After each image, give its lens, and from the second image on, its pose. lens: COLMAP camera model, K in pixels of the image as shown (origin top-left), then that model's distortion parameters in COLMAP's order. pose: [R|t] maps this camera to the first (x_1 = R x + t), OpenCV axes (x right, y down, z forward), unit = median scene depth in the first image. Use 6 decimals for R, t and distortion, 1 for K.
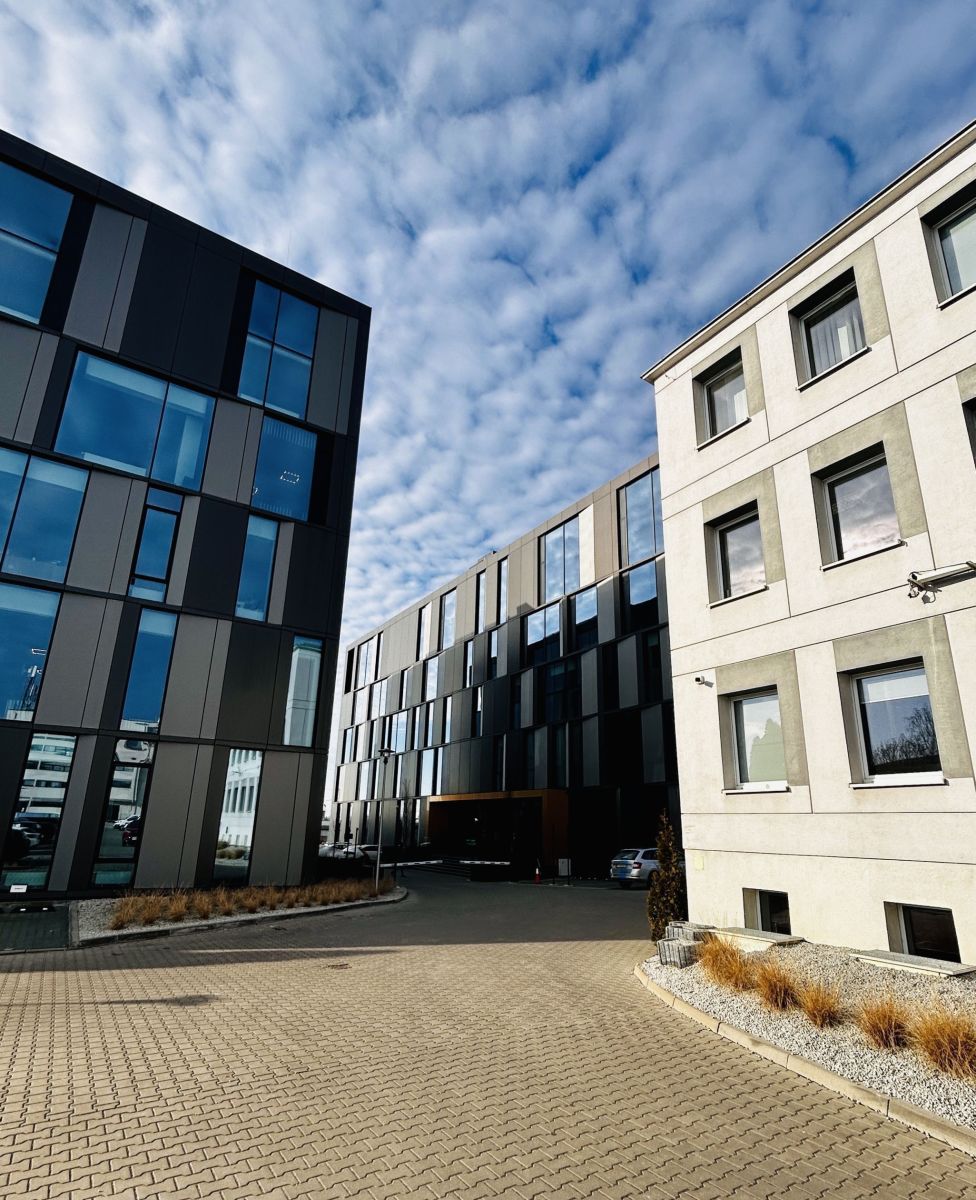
lens RADIAL K [[625.0, 0, 488.0], [0, 625.0, 648.9], [0, 0, 1]] dist [-0.000604, -0.000775]
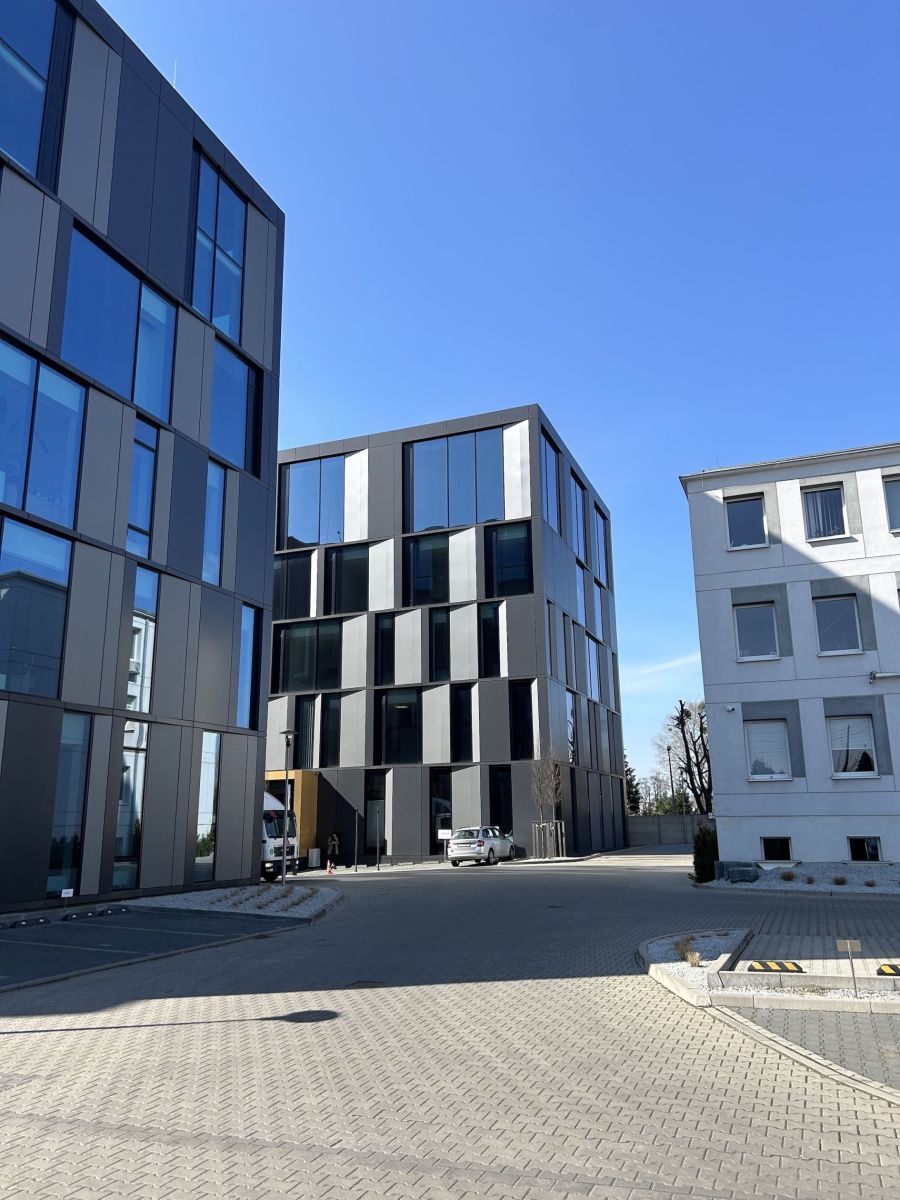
lens RADIAL K [[899.4, 0, 450.0], [0, 899.4, 600.0], [0, 0, 1]] dist [0.045122, 0.002653]
pose [[0.815994, 0.107987, 0.567885, -0.860566], [-0.130587, 0.991437, -0.000888, -0.070031], [-0.563117, -0.073433, 0.823108, -0.248711]]
